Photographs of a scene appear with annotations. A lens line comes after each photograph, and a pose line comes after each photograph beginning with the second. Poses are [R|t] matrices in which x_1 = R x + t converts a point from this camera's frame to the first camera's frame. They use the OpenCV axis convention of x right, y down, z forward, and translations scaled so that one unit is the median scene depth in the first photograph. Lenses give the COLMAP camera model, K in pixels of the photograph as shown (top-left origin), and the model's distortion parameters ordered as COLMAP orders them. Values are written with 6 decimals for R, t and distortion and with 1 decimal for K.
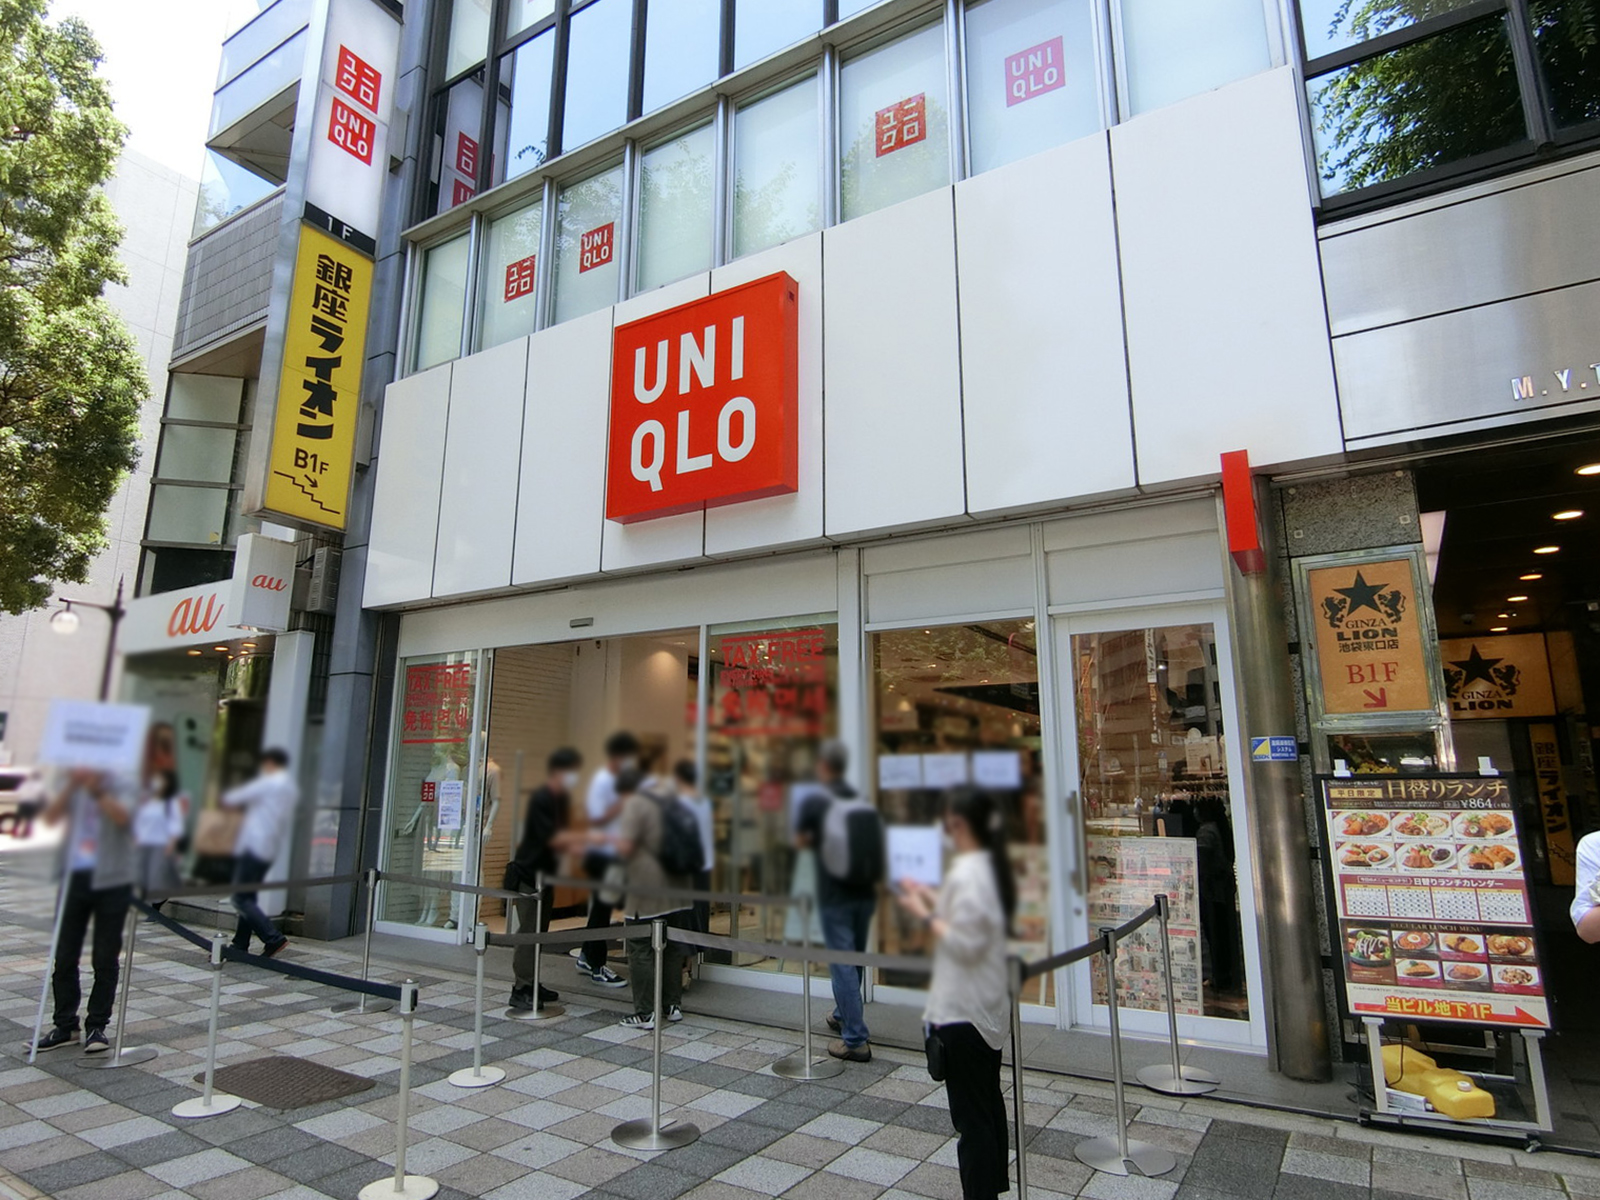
lens RADIAL K [[898.9, 0, 789.3], [0, 898.9, 615.3], [0, 0, 1]] dist [-0.010545, -0.003565]
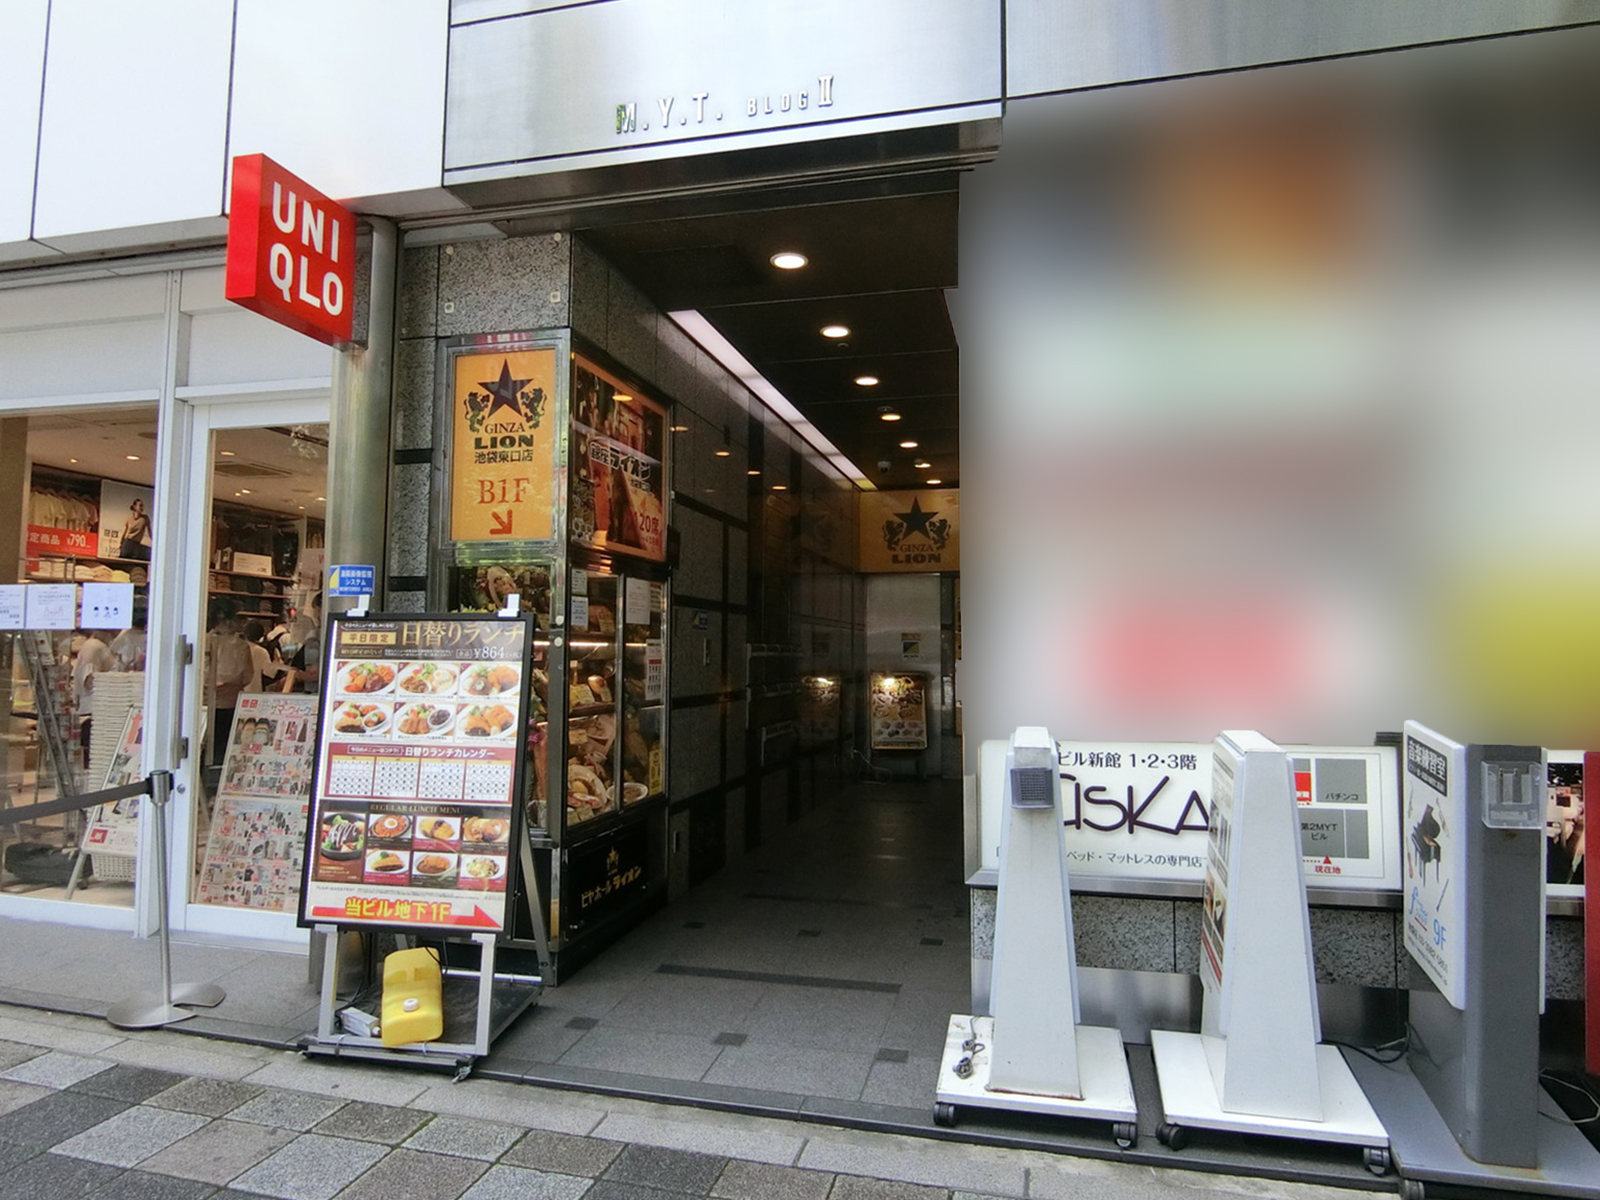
lens RADIAL K [[898.9, 0, 813.4], [0, 898.9, 595.8], [0, 0, 1]] dist [-0.010545, -0.003565]
pose [[0.953808, 0.022603, 0.299567, 0.787469], [-0.064231, 0.989451, 0.129852, 0.041291], [-0.293471, -0.143095, 0.945197, 0.180806]]
